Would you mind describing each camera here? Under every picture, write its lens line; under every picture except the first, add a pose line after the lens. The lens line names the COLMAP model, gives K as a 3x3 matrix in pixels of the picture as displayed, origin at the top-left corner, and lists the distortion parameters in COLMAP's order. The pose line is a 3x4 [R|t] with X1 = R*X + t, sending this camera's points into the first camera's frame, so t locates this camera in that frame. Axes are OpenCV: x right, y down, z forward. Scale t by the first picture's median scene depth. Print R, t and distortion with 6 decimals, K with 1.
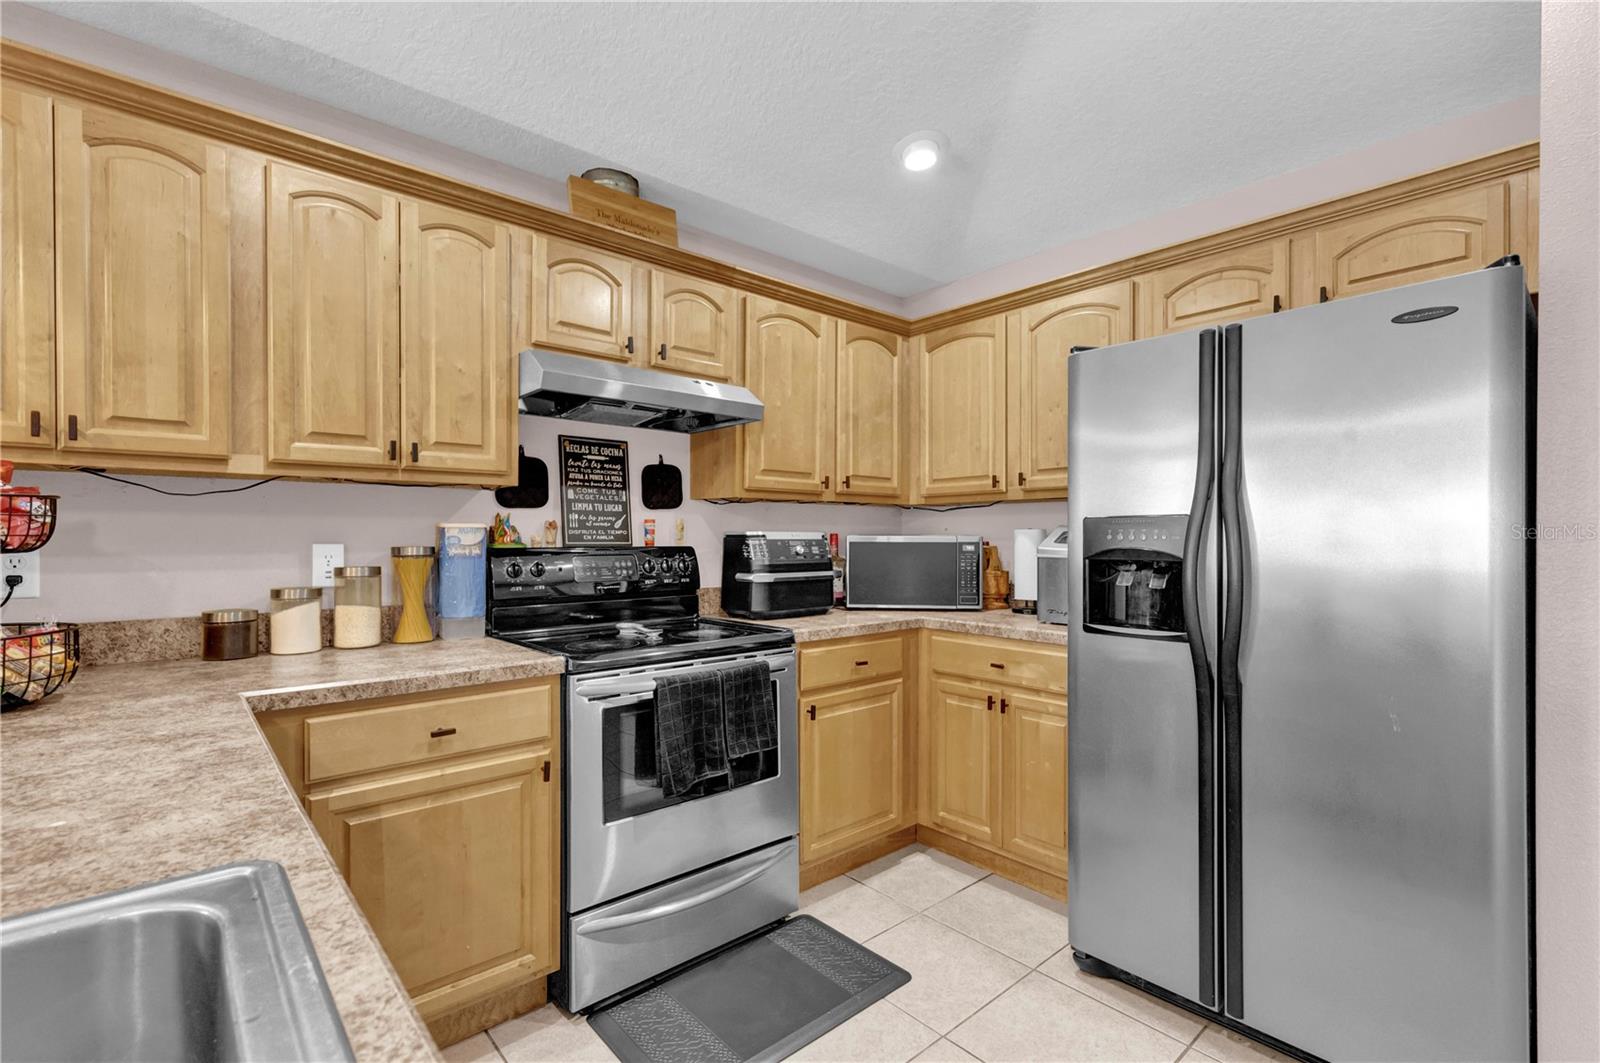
lens RADIAL K [[723.4, 0, 800.0], [0, 723.4, 531.5], [0, 0, 1]] dist [0.000652, 0.000104]
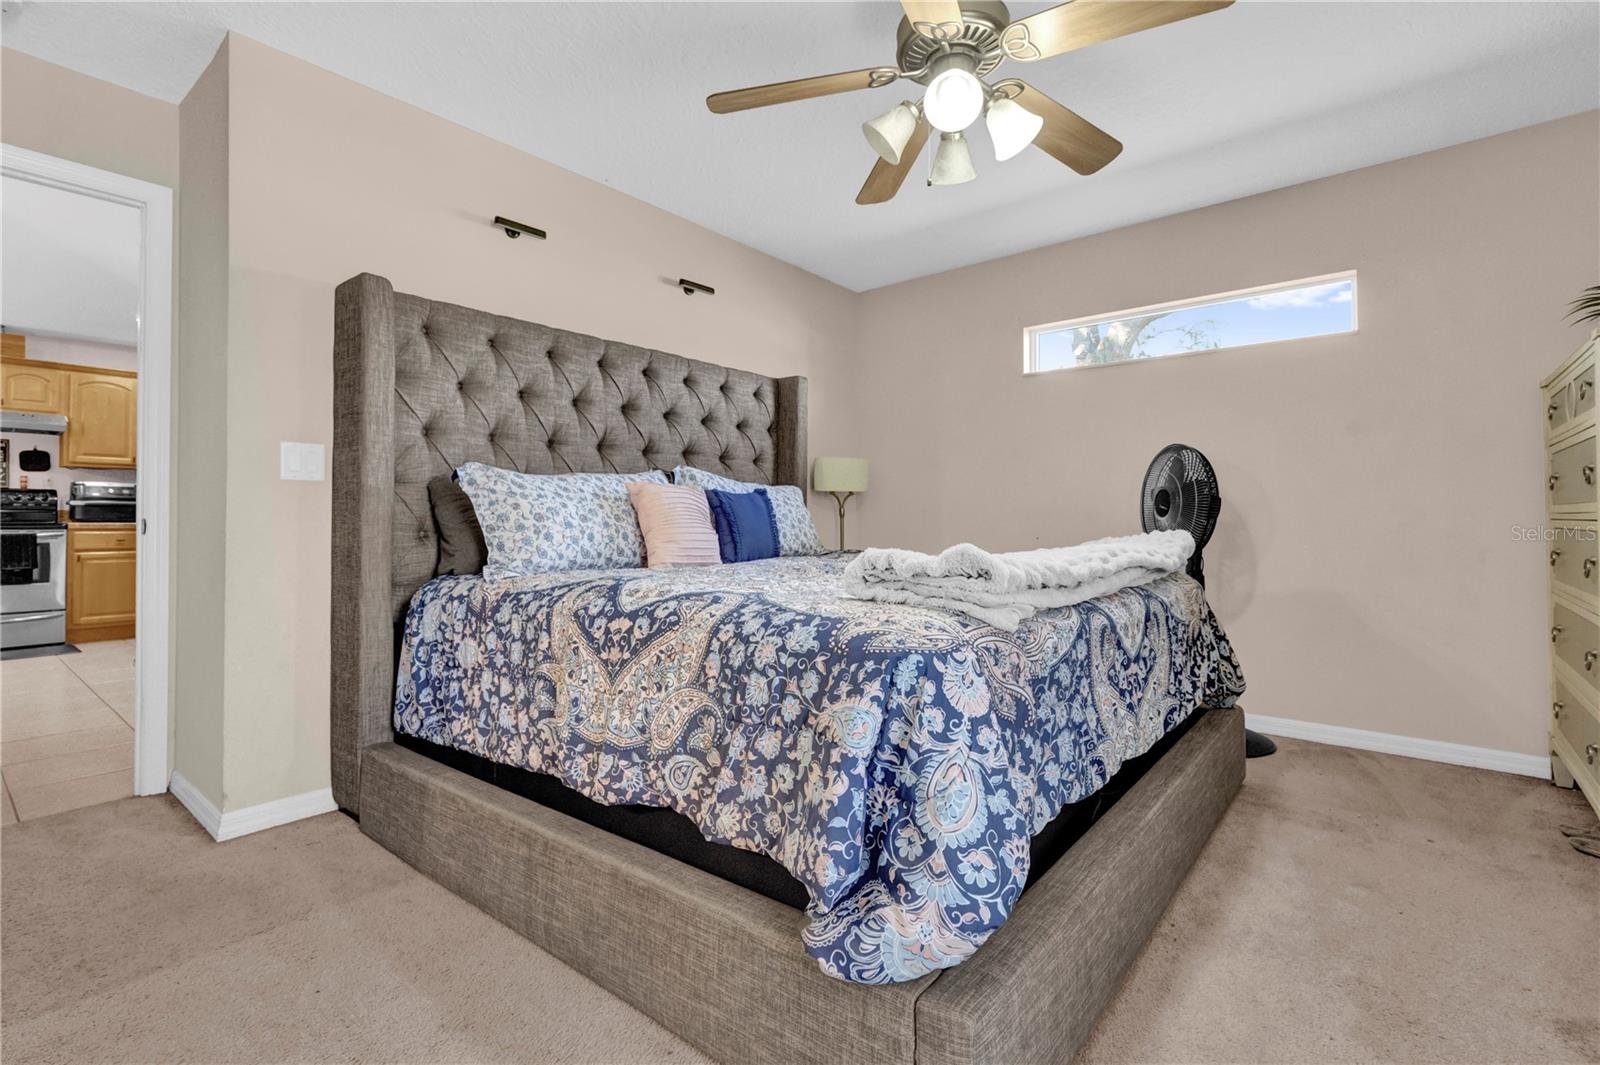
lens RADIAL K [[723.4, 0, 800.0], [0, 723.4, 532.5], [0, 0, 1]] dist [0.000652, 0.000104]
pose [[0.987929, 0.001424, 0.154901, 1.727221], [-0.002325, 0.999981, 0.005634, 0.133088], [-0.154890, -0.005926, 0.987914, -1.483342]]
